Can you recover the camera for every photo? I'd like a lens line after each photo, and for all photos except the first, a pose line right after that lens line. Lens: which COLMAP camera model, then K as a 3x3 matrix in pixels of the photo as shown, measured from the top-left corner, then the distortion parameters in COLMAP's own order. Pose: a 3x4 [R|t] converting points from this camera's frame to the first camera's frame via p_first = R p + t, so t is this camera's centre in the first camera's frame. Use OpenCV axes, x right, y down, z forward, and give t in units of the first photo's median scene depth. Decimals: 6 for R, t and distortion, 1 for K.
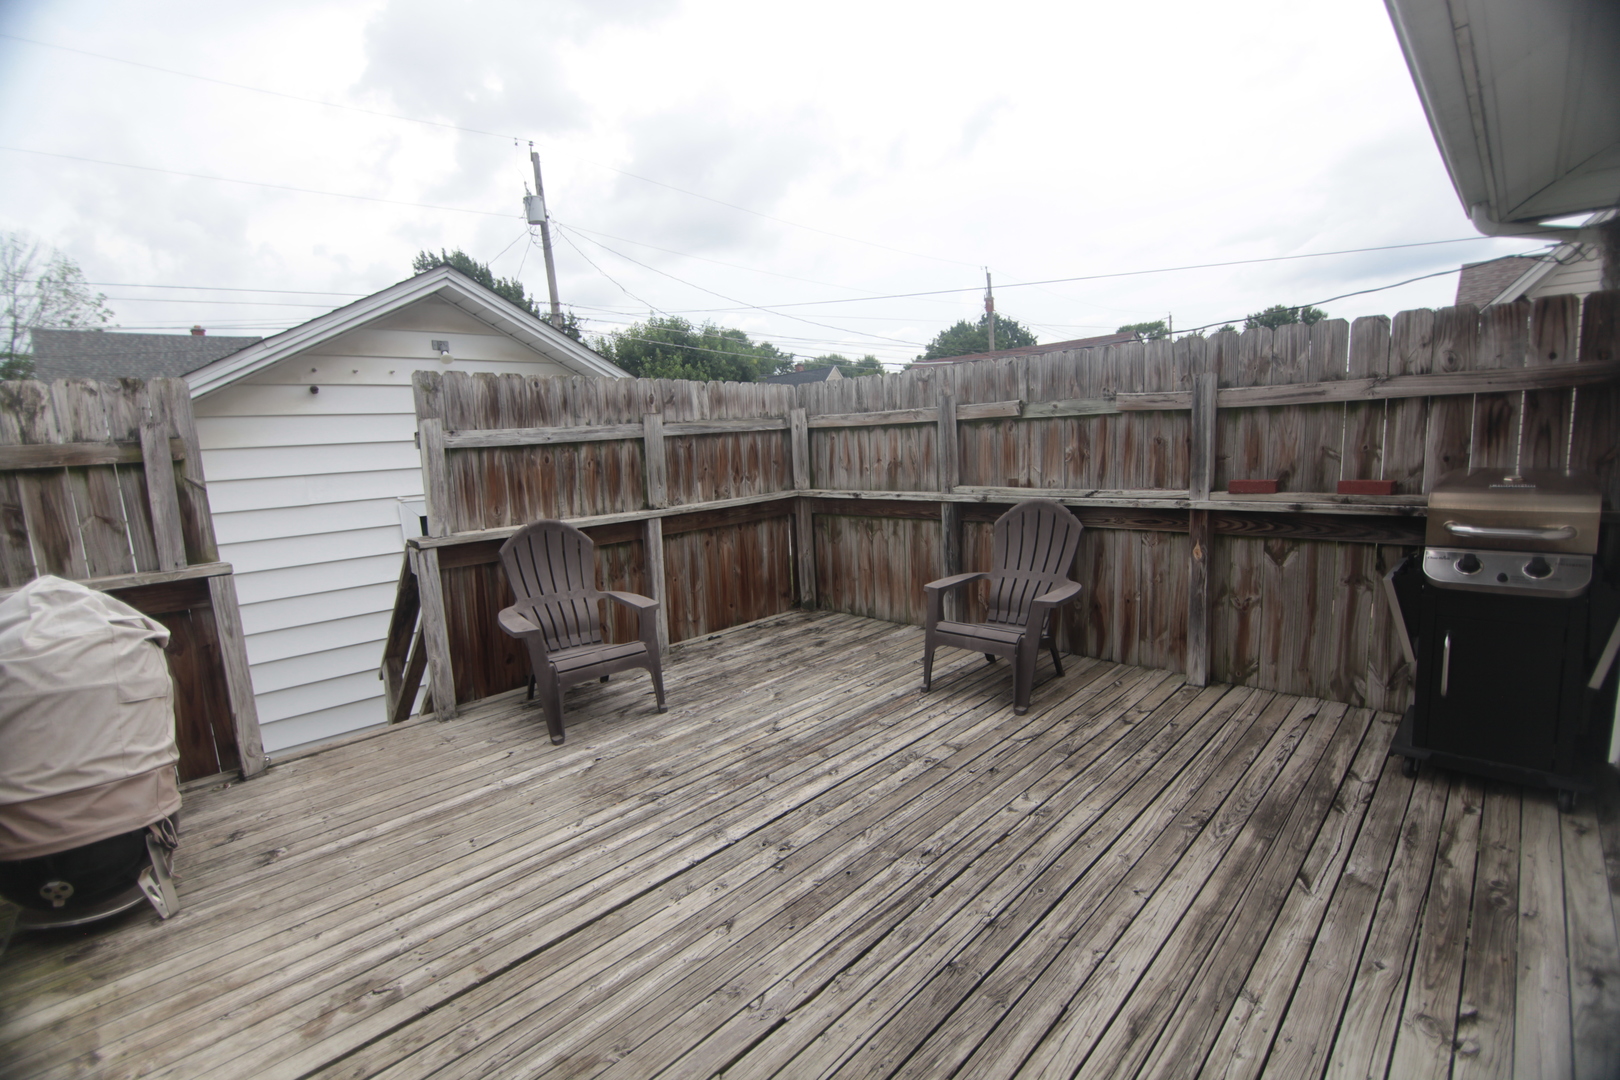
lens RADIAL K [[724.7, 0, 811.3], [0, 724.7, 540.6], [0, 0, 1]] dist [-0.004061, -0.000738]
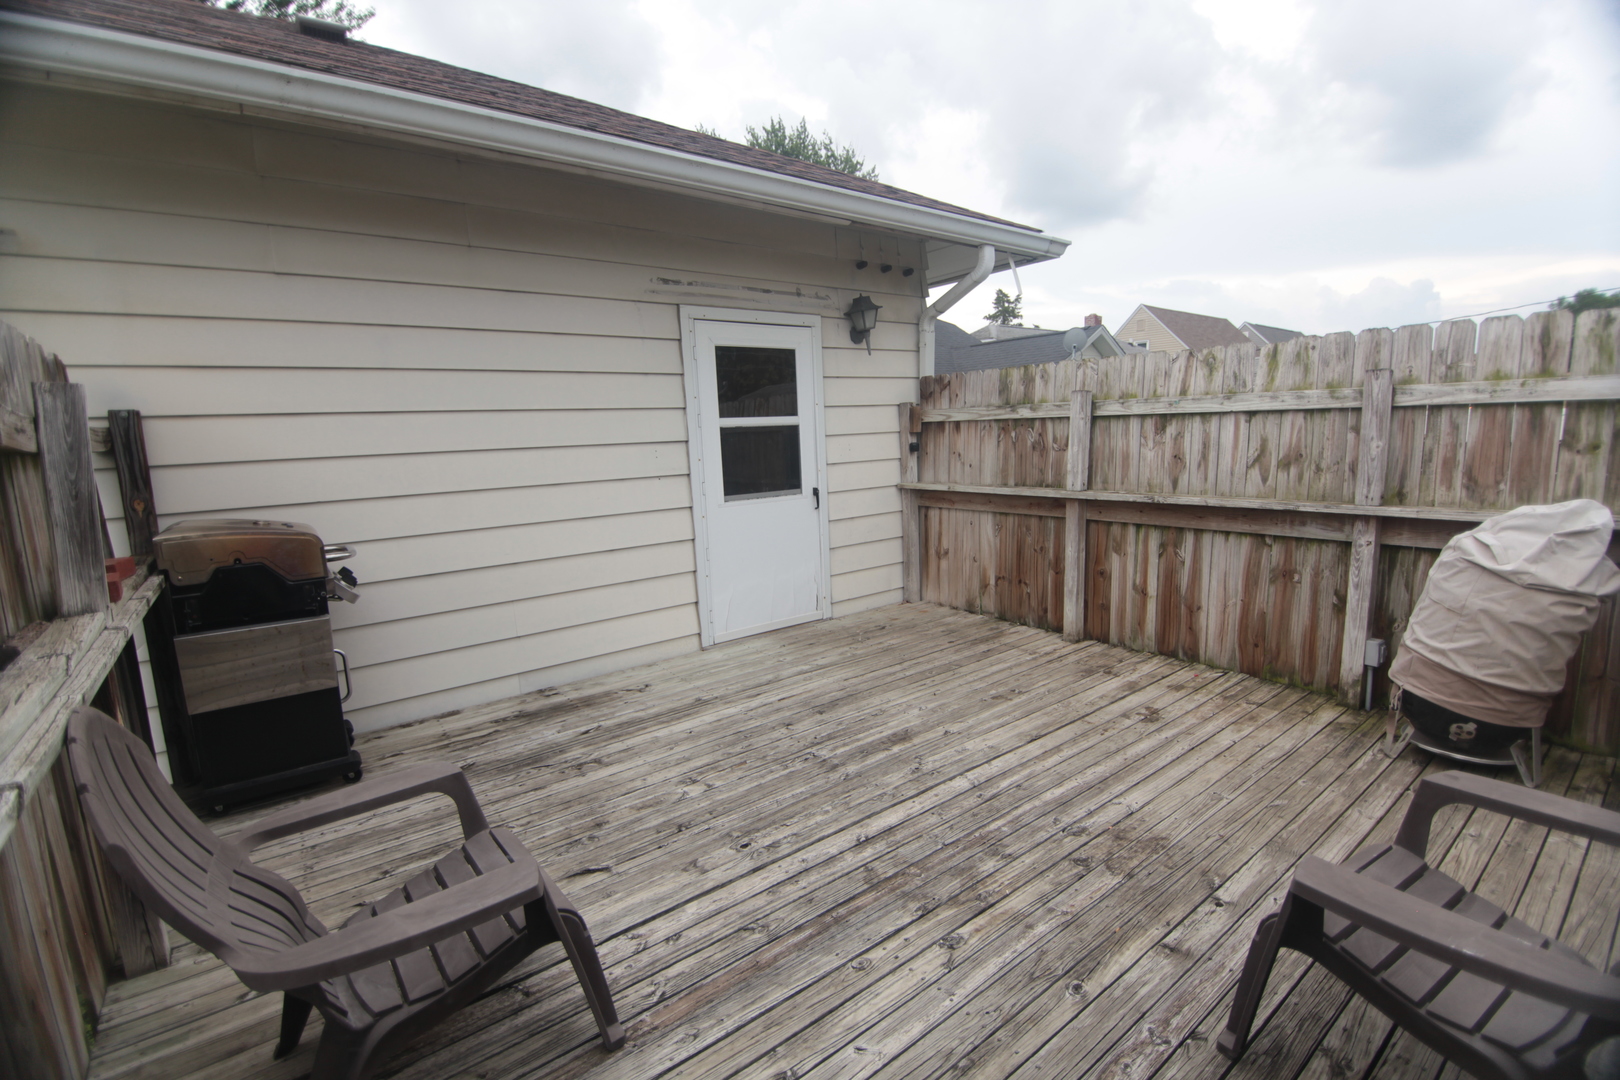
lens RADIAL K [[724.7, 0, 809.7], [0, 724.7, 546.2], [0, 0, 1]] dist [-0.004061, -0.000738]
pose [[-0.987014, 0.064819, 0.146977, -0.064950], [0.105647, 0.951186, 0.289974, -0.297614], [-0.121007, 0.301736, -0.945681, 2.035677]]
